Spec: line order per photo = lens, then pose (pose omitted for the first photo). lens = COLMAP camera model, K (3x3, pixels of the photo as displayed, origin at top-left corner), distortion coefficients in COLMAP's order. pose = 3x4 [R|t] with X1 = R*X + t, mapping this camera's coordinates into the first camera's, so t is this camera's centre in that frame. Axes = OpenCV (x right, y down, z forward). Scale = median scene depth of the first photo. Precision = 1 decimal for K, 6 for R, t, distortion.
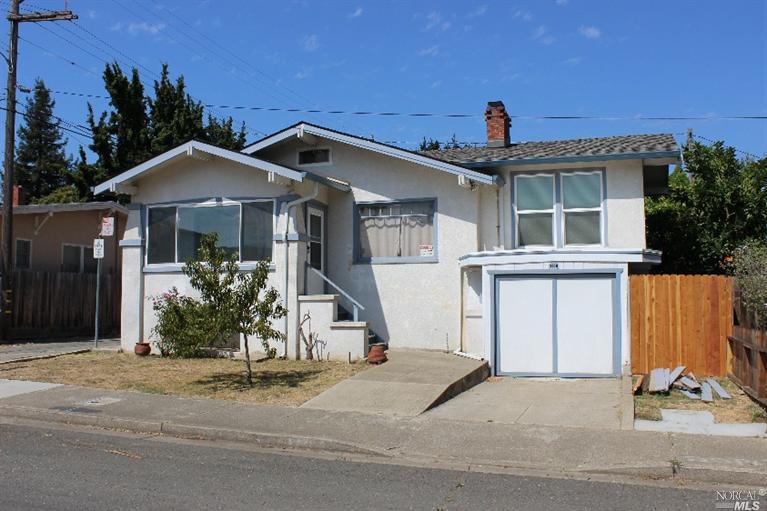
lens RADIAL K [[743.2, 0, 383.5], [0, 743.2, 256.4], [0, 0, 1]] dist [-0.008175, 0.000000]
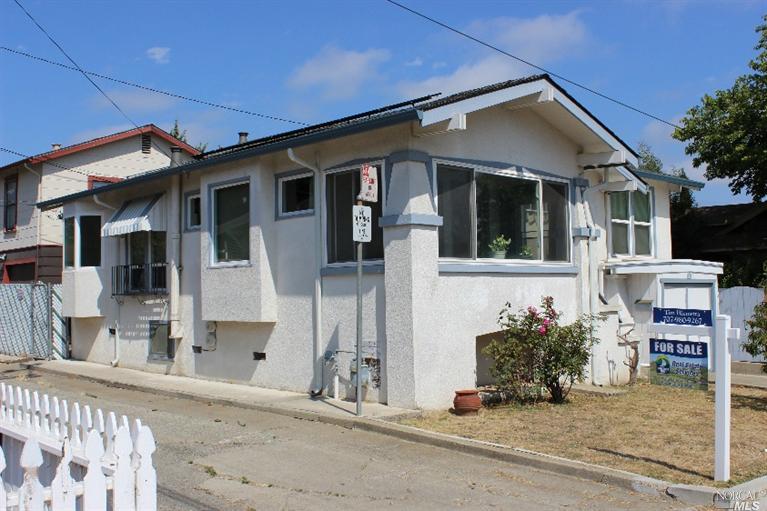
lens RADIAL K [[813.0, 0, 383.5], [0, 813.0, 254.8], [0, 0, 1]] dist [0.000039, 0.000000]
pose [[0.414803, 0.031619, 0.909362, -0.982326], [-0.055937, 0.998392, -0.009199, 0.016974], [-0.908190, -0.047052, 0.415904, 0.821973]]
